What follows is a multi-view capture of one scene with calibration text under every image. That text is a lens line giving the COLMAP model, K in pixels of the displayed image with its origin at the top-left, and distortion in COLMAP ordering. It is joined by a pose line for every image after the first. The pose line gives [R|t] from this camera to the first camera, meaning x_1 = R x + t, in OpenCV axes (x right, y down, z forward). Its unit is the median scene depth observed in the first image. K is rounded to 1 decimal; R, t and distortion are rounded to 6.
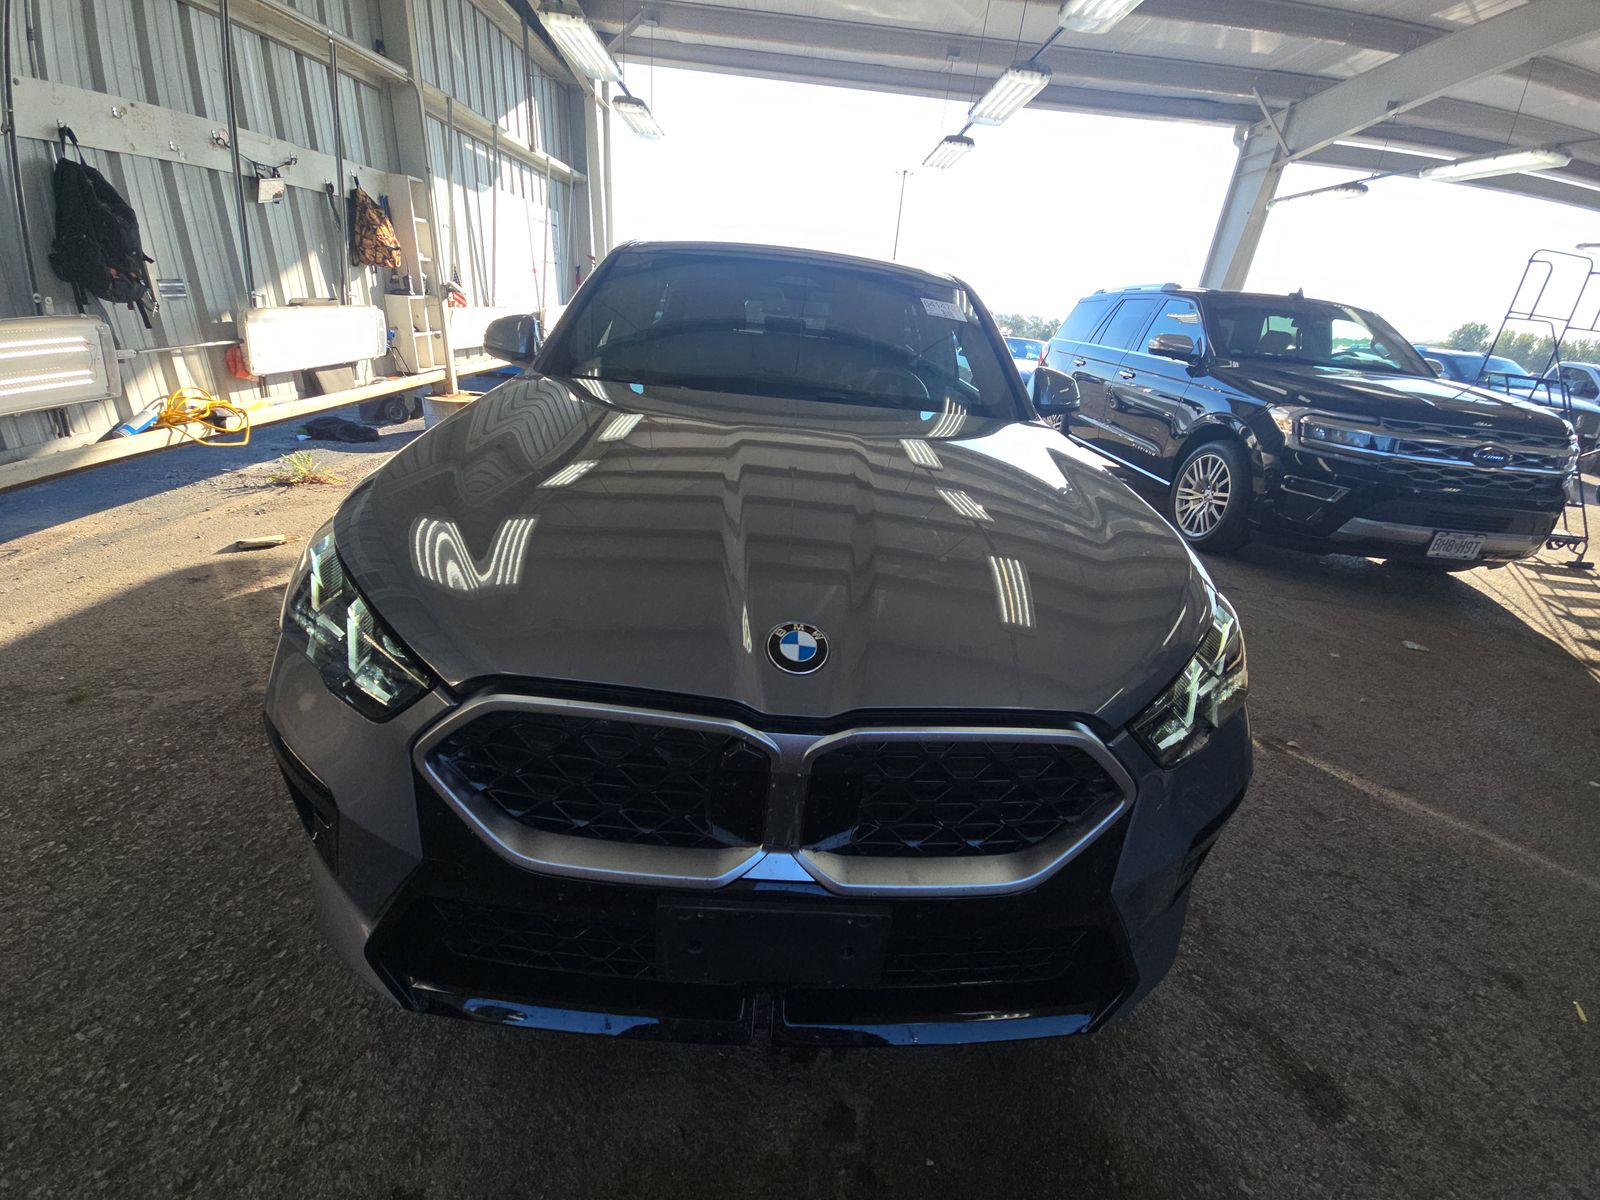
lens RADIAL K [[652.8, 0, 800.0], [0, 652.8, 600.0], [0, 0, 1]] dist [0.018623, -0.016500]
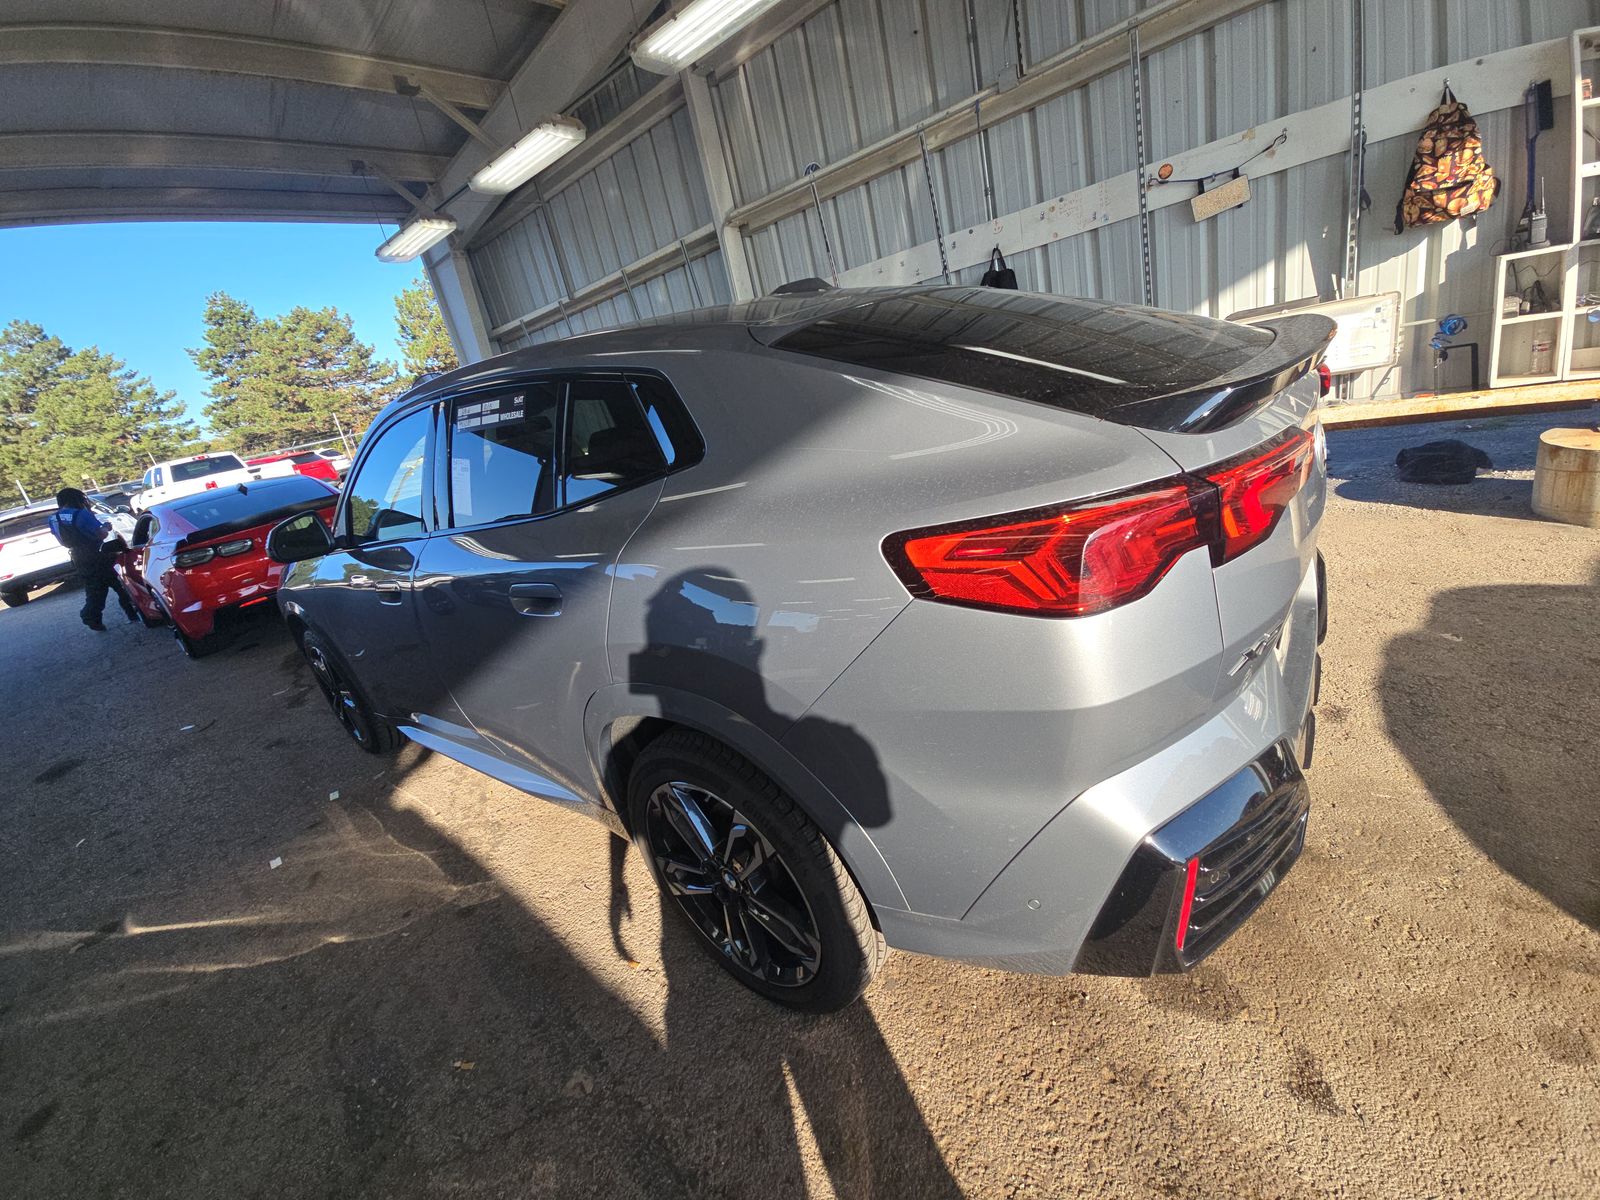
lens RADIAL K [[648.0, 0, 797.9], [0, 648.0, 590.5], [0, 0, 1]] dist [0.020062, -0.012899]
pose [[-0.650435, 0.297246, -0.698984, 1.165666], [-0.167153, 0.841671, 0.513468, -1.675881], [0.740941, 0.450815, -0.497767, 3.947407]]
